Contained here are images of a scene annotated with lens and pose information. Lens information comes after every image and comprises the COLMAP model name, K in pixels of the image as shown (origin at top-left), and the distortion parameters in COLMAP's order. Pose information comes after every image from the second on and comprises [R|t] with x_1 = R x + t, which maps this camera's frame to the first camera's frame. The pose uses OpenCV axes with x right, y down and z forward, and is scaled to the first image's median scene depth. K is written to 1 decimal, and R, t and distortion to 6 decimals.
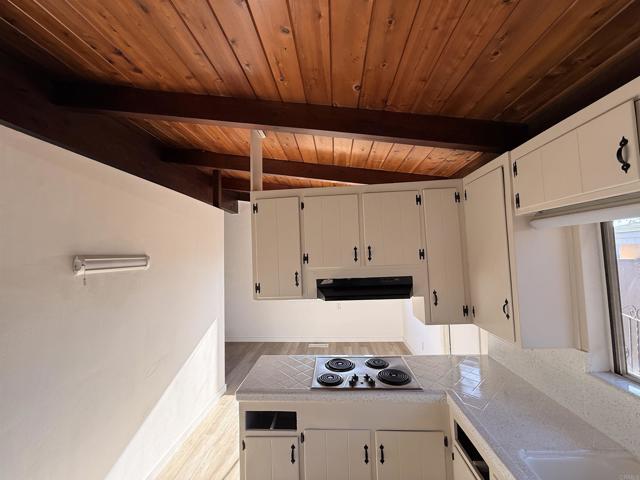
lens RADIAL K [[255.8, 0, 323.7], [0, 255.8, 241.6], [0, 0, 1]] dist [-0.002825, 0.000429]
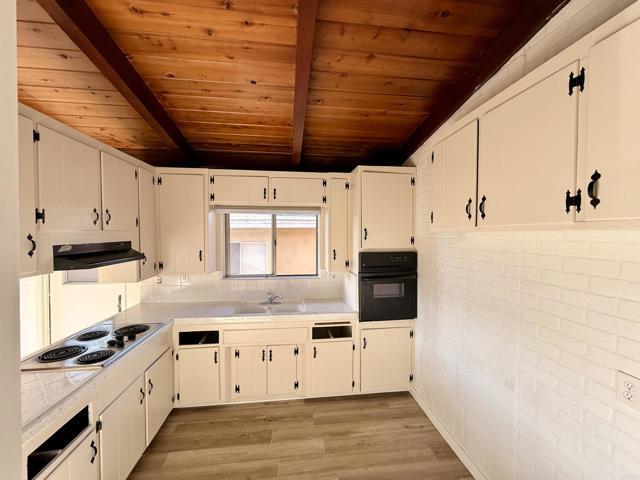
lens RADIAL K [[255.8, 0, 319.5], [0, 255.8, 240.0], [0, 0, 1]] dist [-0.002825, 0.000429]
pose [[-0.186611, 0.005826, 0.982417, -0.909586], [-0.044816, 0.998891, -0.014436, 0.110010], [-0.981411, -0.046722, -0.186143, 0.395801]]
